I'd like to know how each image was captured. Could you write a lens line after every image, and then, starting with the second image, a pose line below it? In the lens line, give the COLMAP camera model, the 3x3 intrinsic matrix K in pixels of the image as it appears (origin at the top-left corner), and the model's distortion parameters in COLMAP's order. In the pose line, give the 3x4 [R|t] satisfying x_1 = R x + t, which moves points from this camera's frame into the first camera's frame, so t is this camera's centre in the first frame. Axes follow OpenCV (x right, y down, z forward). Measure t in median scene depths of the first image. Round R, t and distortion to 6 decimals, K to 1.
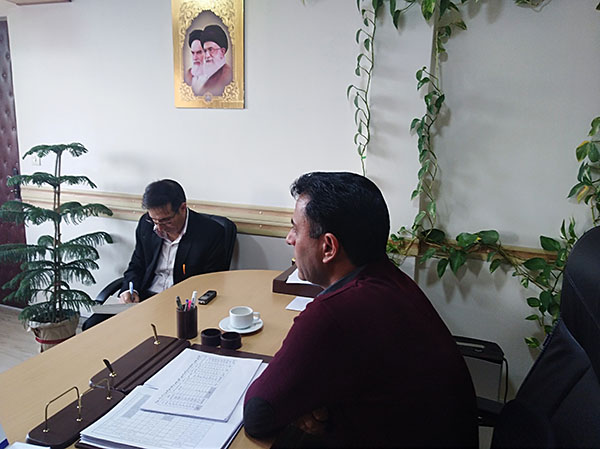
lens RADIAL K [[461.7, 0, 302.2], [0, 461.7, 224.9], [0, 0, 1]] dist [0.041004, -0.075096]
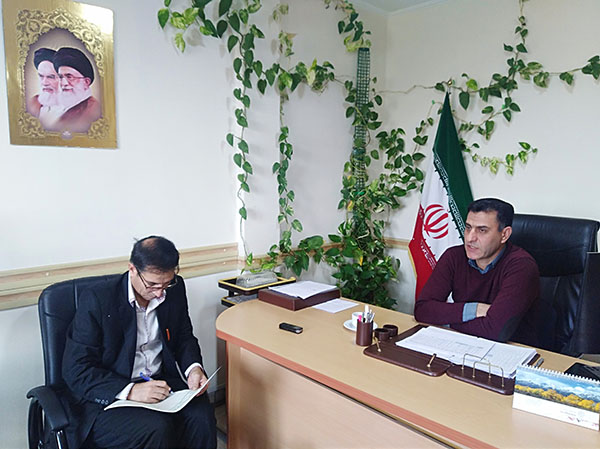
lens RADIAL K [[461.7, 0, 296.5], [0, 461.7, 225.1], [0, 0, 1]] dist [0.041004, -0.075096]
pose [[0.430922, -0.129685, 0.893022, -0.784842], [0.175996, 0.982694, 0.057781, -0.099151], [-0.885060, 0.132269, 0.446289, 0.320283]]
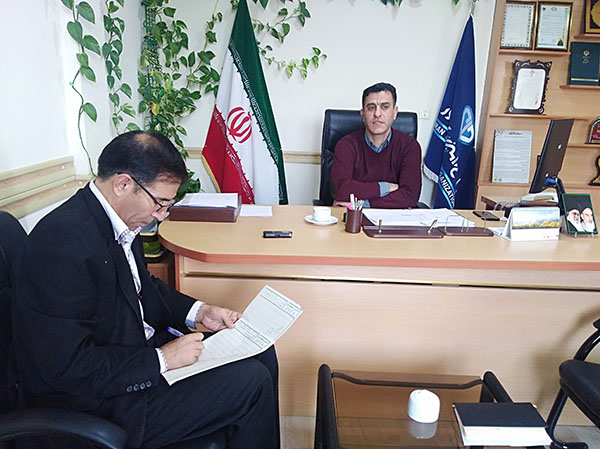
lens RADIAL K [[461.7, 0, 300.0], [0, 461.7, 226.4], [0, 0, 1]] dist [0.041004, -0.075096]
pose [[-0.368800, -0.278874, 0.886688, -0.734666], [0.135709, 0.927555, 0.348172, -0.129290], [-0.919549, 0.248738, -0.304236, 0.854012]]
